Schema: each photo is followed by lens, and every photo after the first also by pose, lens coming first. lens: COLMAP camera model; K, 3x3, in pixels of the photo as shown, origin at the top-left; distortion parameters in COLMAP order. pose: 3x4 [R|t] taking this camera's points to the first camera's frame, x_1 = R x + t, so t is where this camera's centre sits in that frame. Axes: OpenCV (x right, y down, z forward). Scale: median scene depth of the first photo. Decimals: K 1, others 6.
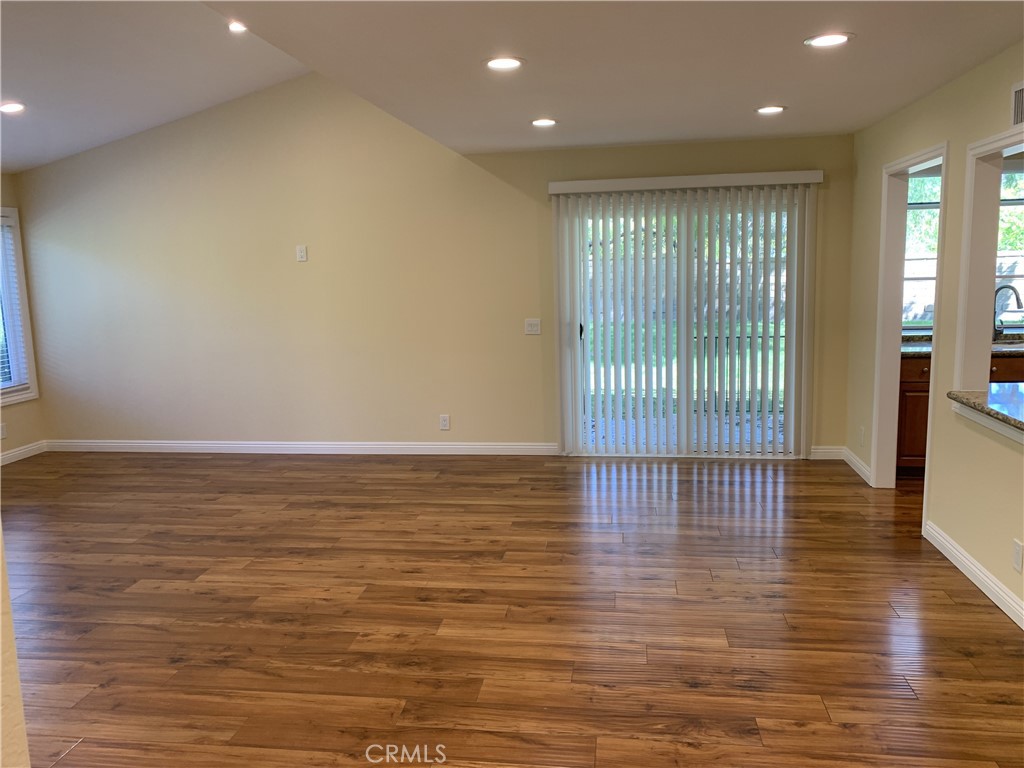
lens RADIAL K [[785.0, 0, 516.1], [0, 785.0, 373.4], [0, 0, 1]] dist [0.055860, -0.075241]
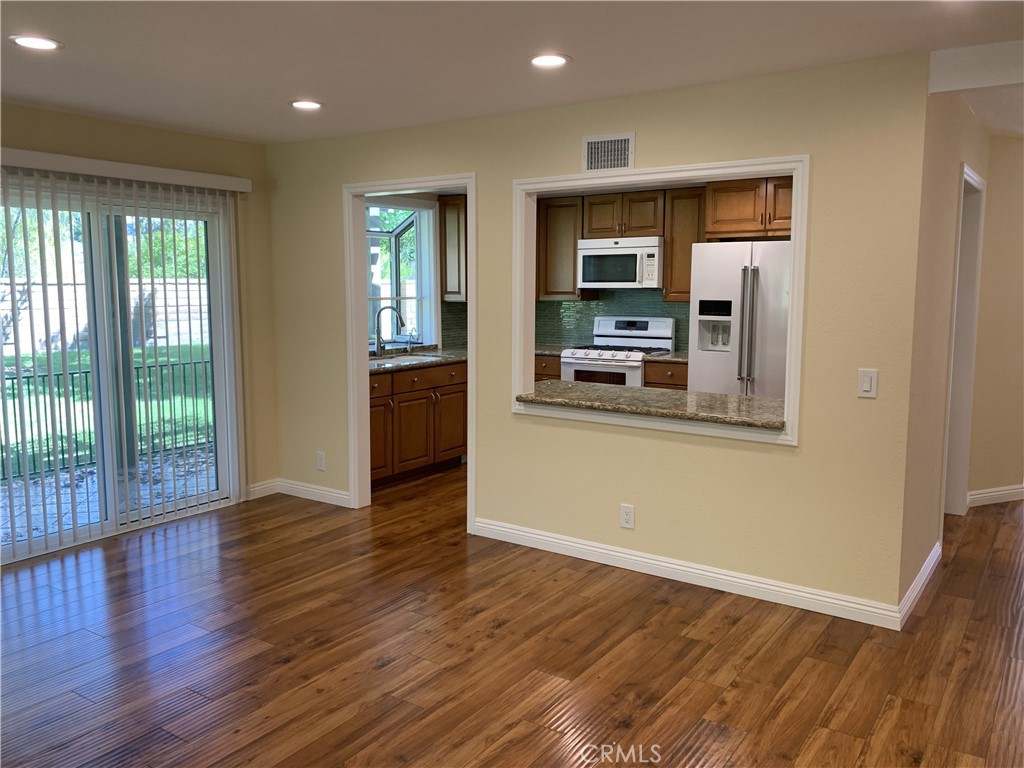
lens RADIAL K [[809.2, 0, 500.4], [0, 809.2, 367.8], [0, 0, 1]] dist [0.093656, -0.249422]
pose [[0.450664, -0.066192, 0.890236, -0.490806], [0.111447, 0.993617, 0.017461, -0.039533], [-0.885710, 0.091345, 0.455164, 0.489070]]
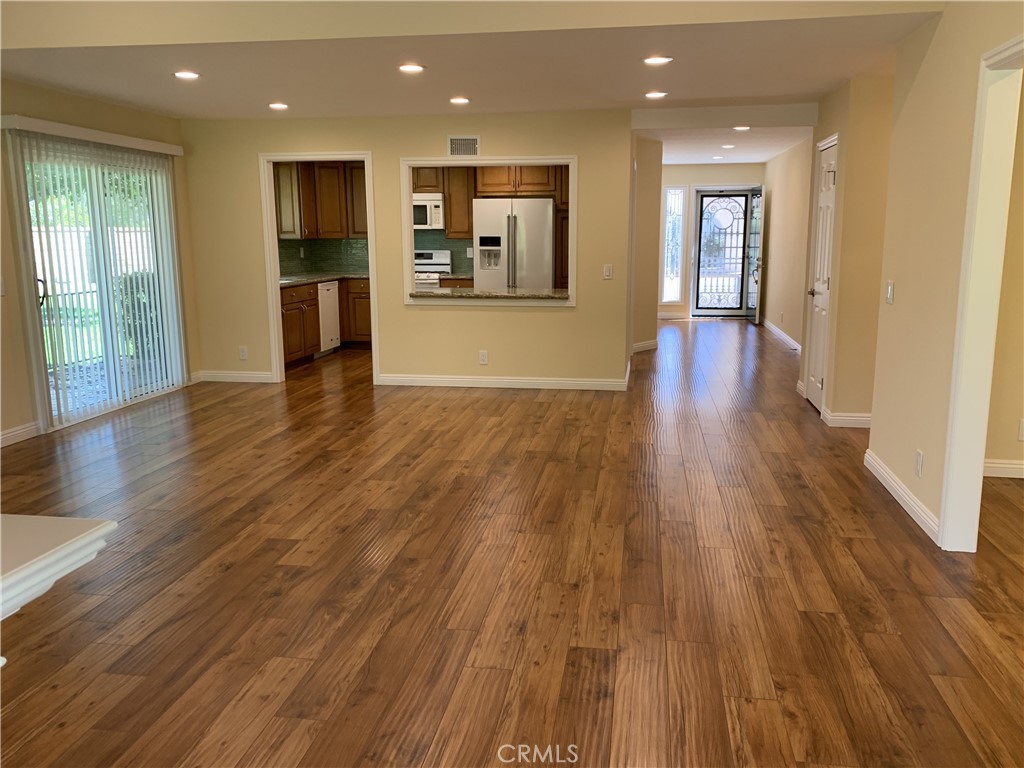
lens RADIAL K [[811.0, 0, 512.0], [0, 811.0, 384.0], [0, 0, 1]] dist [0.110800, -0.259773]
pose [[0.012053, -0.155521, 0.987759, -1.358667], [0.142204, 0.978057, 0.152258, -0.024680], [-0.989764, 0.138628, 0.033904, 0.727832]]
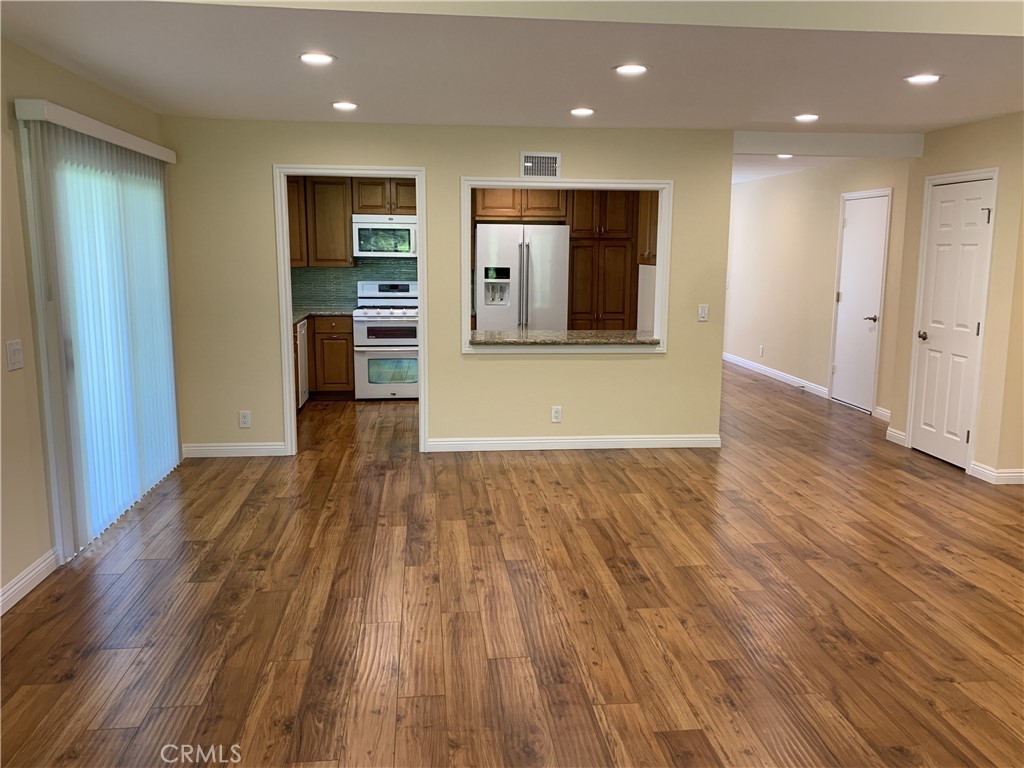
lens RADIAL K [[836.4, 0, 512.0], [0, 836.4, 384.0], [0, 0, 1]] dist [0.083519, -0.127946]
pose [[-0.248425, -0.129176, 0.959999, -1.025841], [0.132121, 0.977287, 0.165692, -0.150259], [-0.959598, 0.167998, -0.225716, 1.300930]]
